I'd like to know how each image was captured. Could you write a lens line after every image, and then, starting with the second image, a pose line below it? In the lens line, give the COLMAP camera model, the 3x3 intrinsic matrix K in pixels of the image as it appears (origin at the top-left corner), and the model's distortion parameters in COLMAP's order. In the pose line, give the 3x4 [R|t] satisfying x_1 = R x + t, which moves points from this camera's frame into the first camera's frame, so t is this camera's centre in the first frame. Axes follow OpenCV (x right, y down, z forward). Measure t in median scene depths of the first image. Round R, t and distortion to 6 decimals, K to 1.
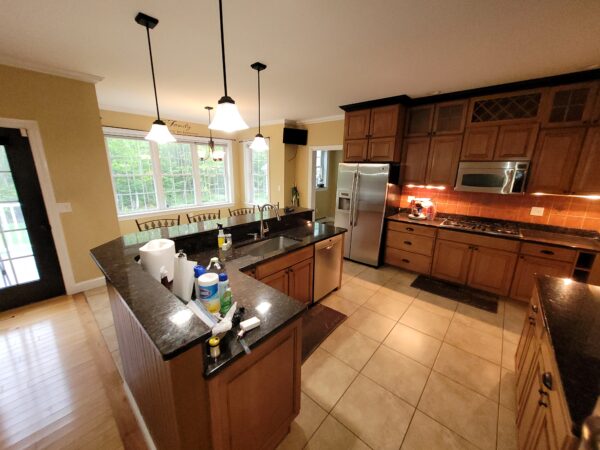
lens RADIAL K [[233.7, 0, 300.0], [0, 233.7, 225.0], [0, 0, 1]] dist [0.000235, 0.000030]
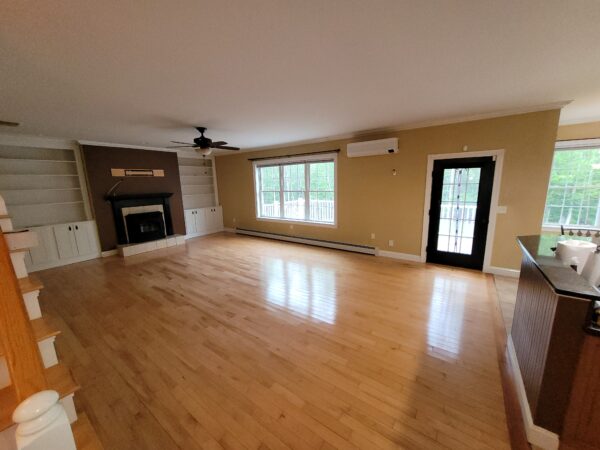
lens RADIAL K [[233.7, 0, 300.0], [0, 233.7, 225.0], [0, 0, 1]] dist [0.000235, 0.000030]
pose [[0.102260, 0.160390, -0.981742, 0.230484], [-0.211975, 0.967762, 0.136026, 0.077918], [0.971910, 0.194194, 0.132962, -0.316515]]
